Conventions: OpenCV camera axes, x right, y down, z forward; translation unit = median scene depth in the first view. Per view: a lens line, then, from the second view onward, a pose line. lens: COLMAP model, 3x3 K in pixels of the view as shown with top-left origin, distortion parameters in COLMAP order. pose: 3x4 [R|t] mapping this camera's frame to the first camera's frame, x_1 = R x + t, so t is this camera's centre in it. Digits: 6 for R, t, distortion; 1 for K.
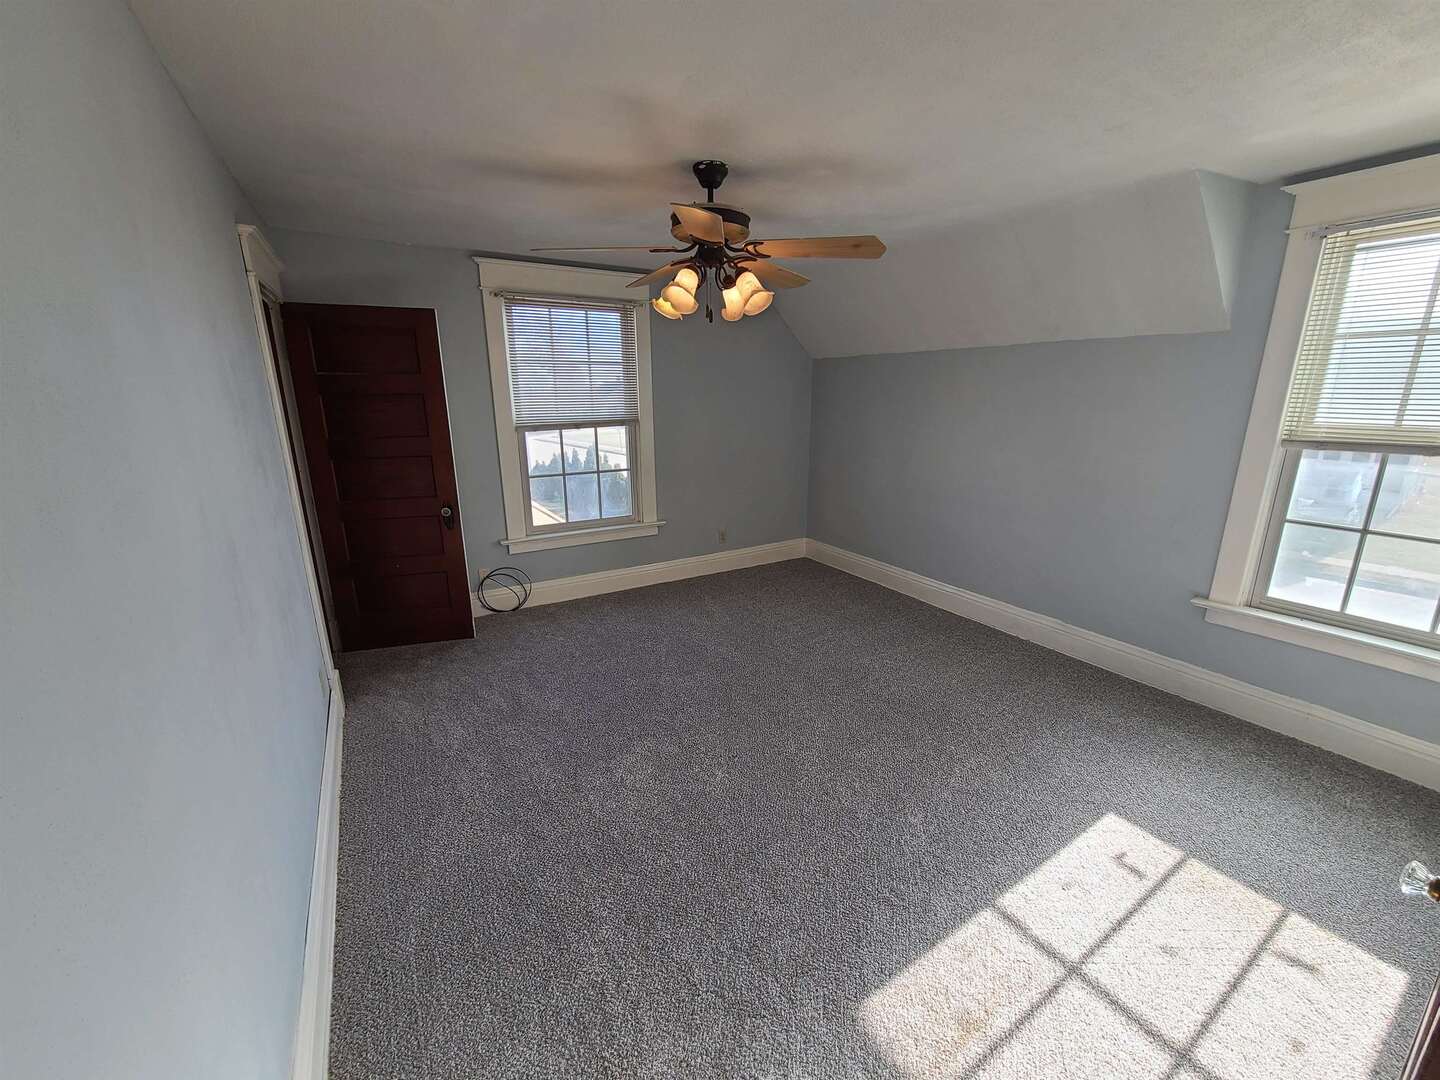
lens RADIAL K [[588.7, 0, 728.6], [0, 588.7, 547.6], [0, 0, 1]] dist [0.001200, -0.003474]
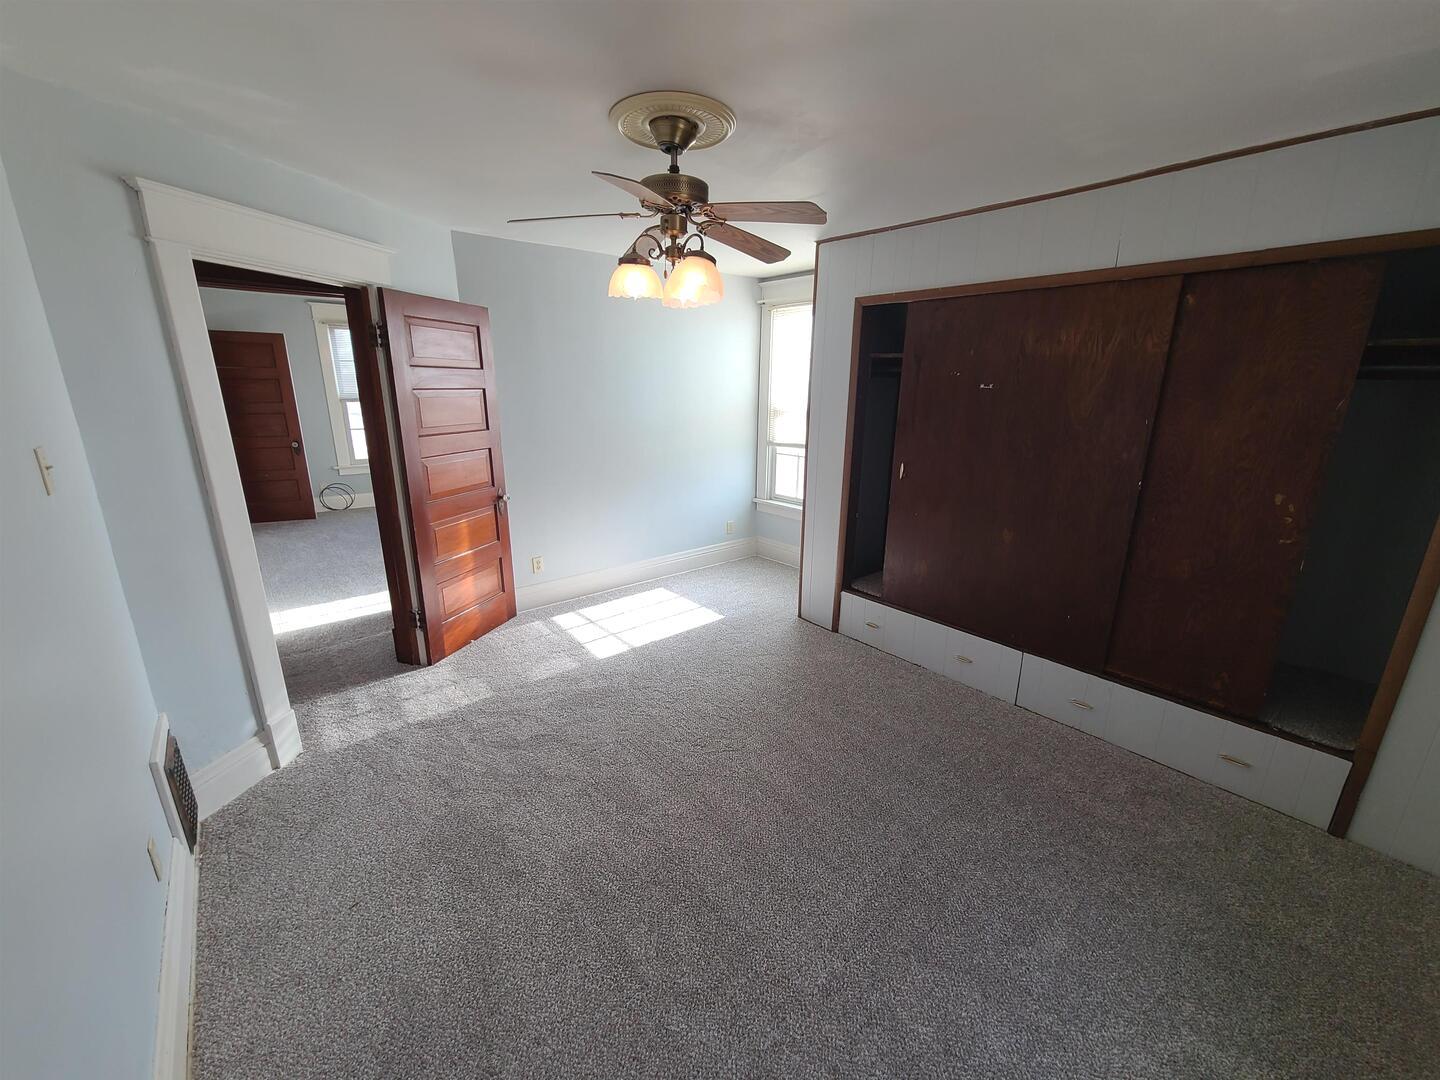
lens RADIAL K [[569.3, 0, 720.0], [0, 569.3, 540.0], [0, 0, 1]] dist [0.014532, -0.000059]
pose [[0.985096, -0.033158, 0.168782, 0.446632], [0.032816, 0.999450, 0.004814, 0.238025], [-0.168848, 0.000796, 0.985642, -0.858401]]
